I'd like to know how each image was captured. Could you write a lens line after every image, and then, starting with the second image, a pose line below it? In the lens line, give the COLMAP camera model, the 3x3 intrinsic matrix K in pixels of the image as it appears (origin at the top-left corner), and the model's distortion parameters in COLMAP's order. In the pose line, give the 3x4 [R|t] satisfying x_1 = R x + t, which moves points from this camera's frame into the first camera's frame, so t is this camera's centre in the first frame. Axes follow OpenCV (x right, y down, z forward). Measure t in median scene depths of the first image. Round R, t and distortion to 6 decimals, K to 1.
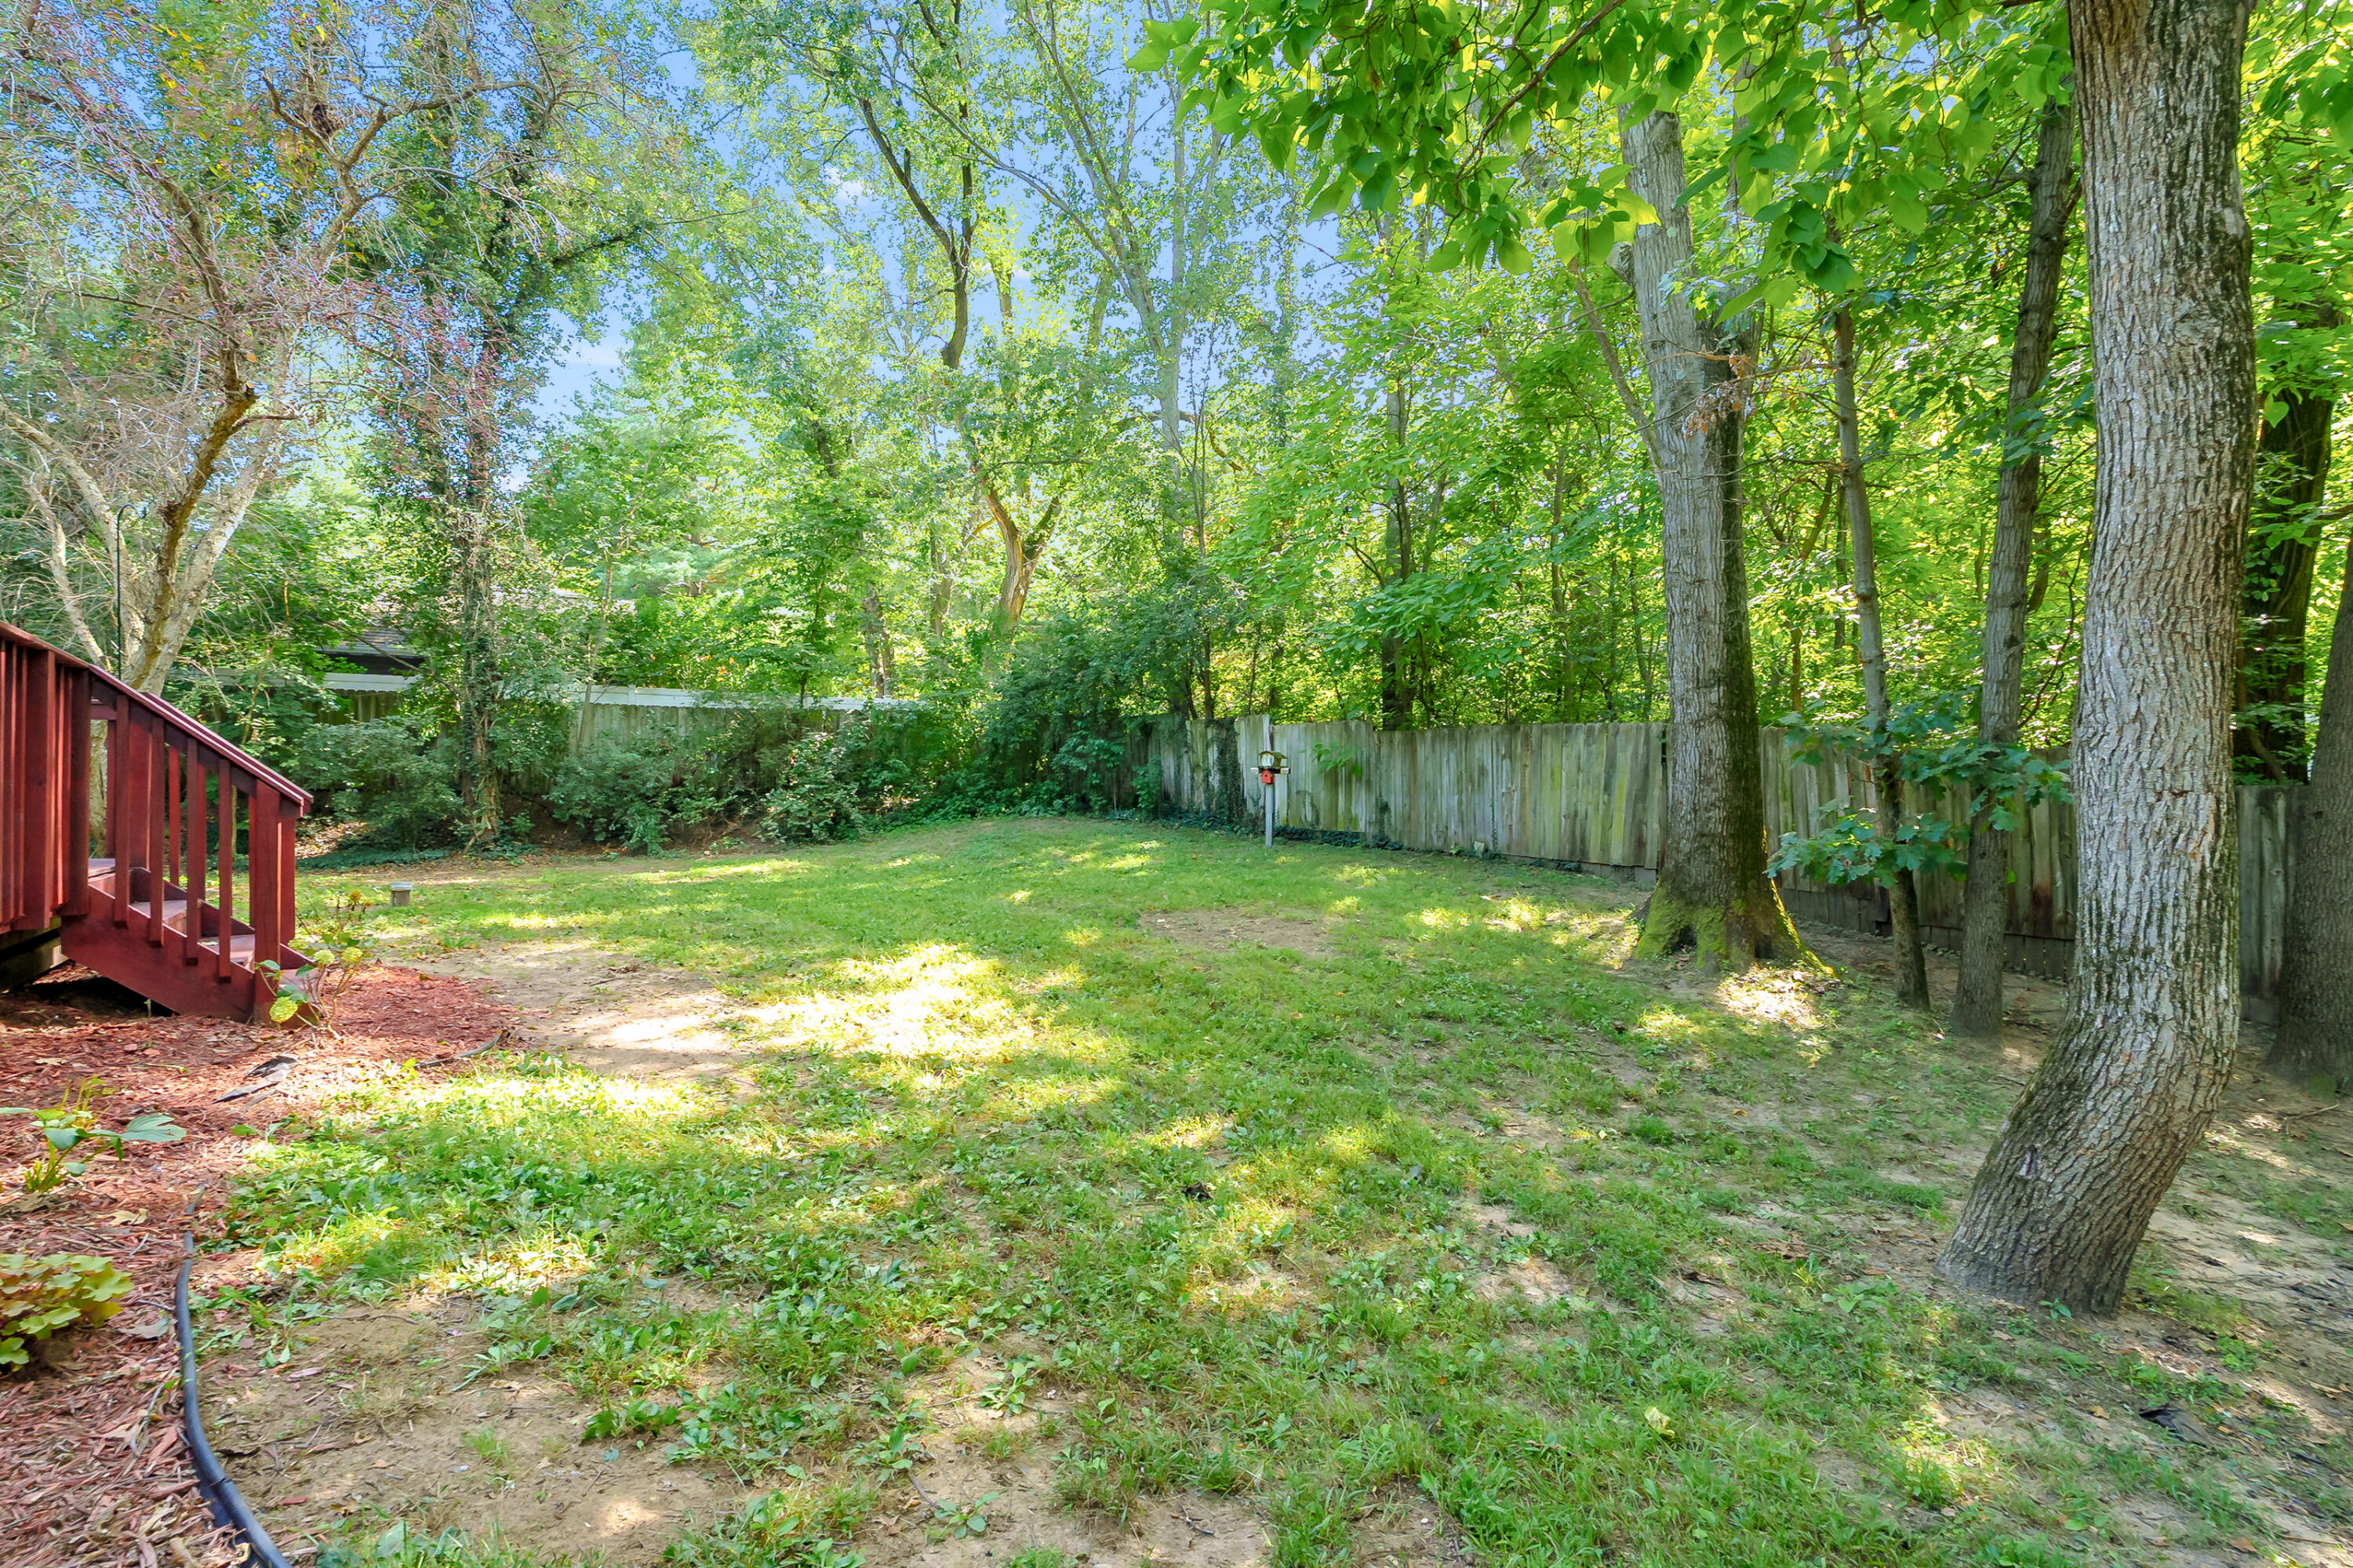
lens RADIAL K [[1077.3, 0, 1172.9], [0, 1077.3, 782.2], [0, 0, 1]] dist [-0.014461, 0.000232]
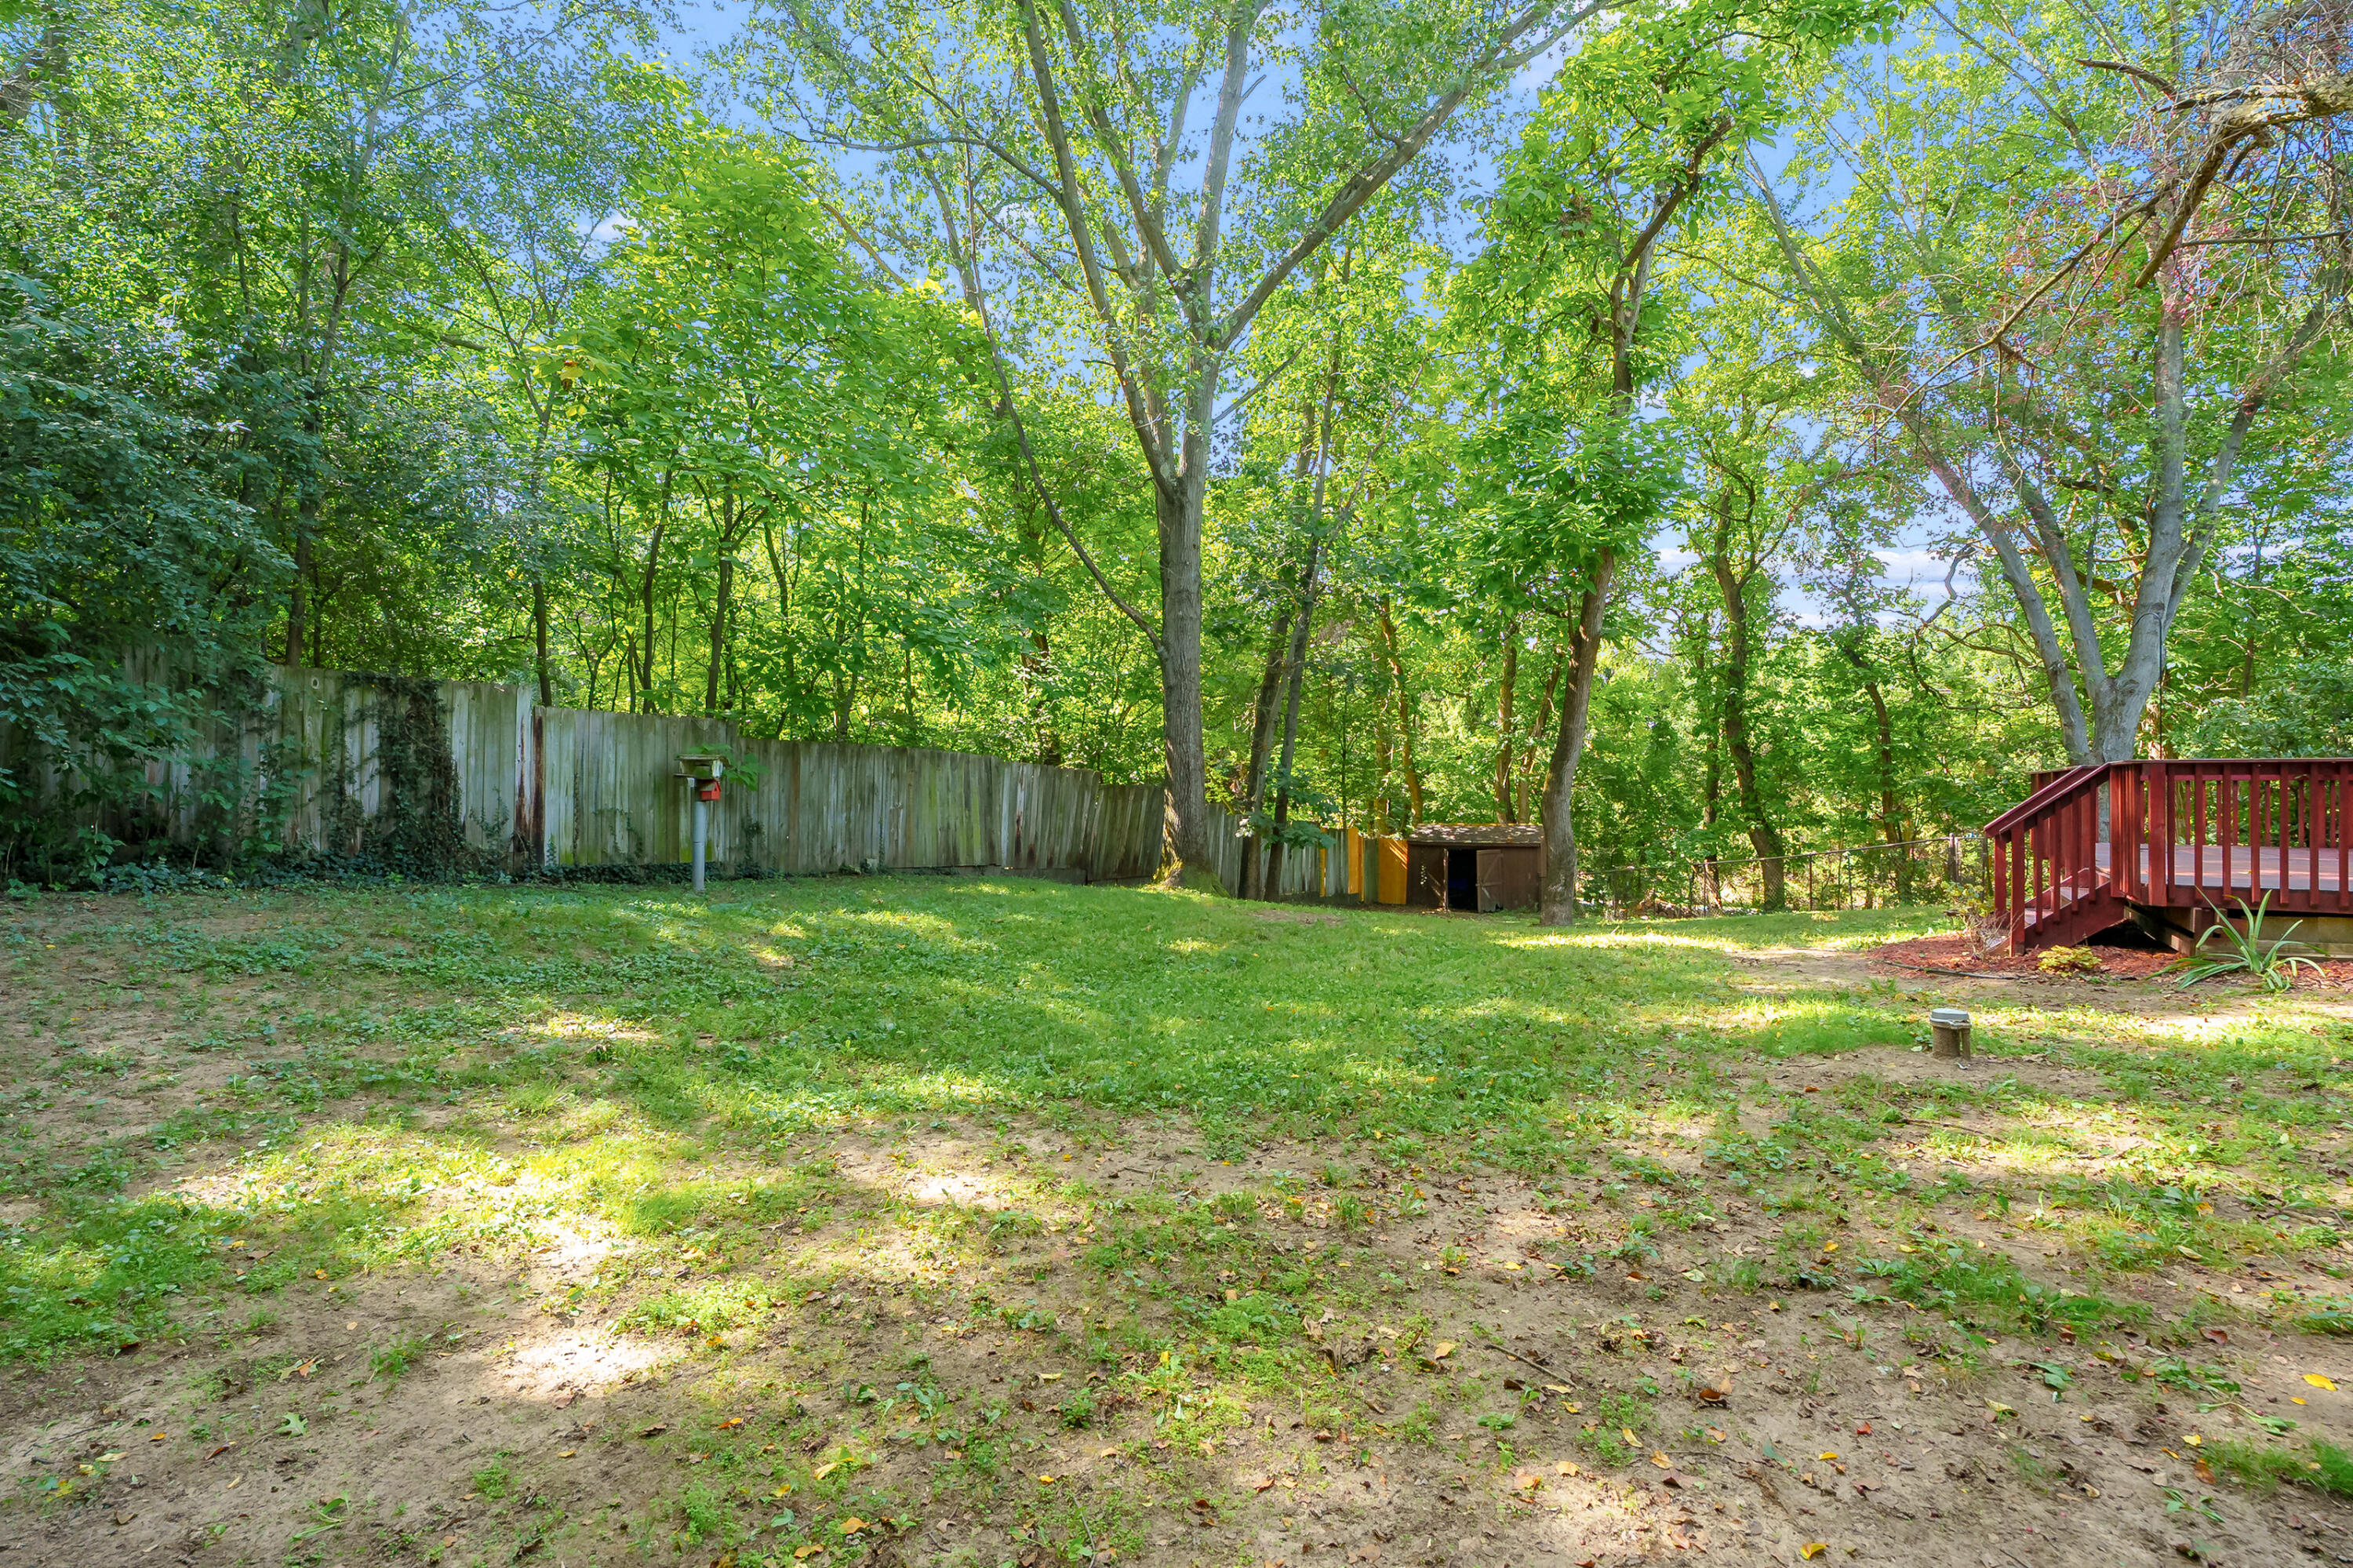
lens RADIAL K [[1077.3, 0, 1173.0], [0, 1077.3, 790.1], [0, 0, 1]] dist [-0.014461, 0.000232]
pose [[-0.325253, 0.008722, 0.945587, -0.663959], [-0.006640, 0.999912, -0.011506, 0.000902], [-0.945604, -0.010021, -0.325166, 0.917190]]
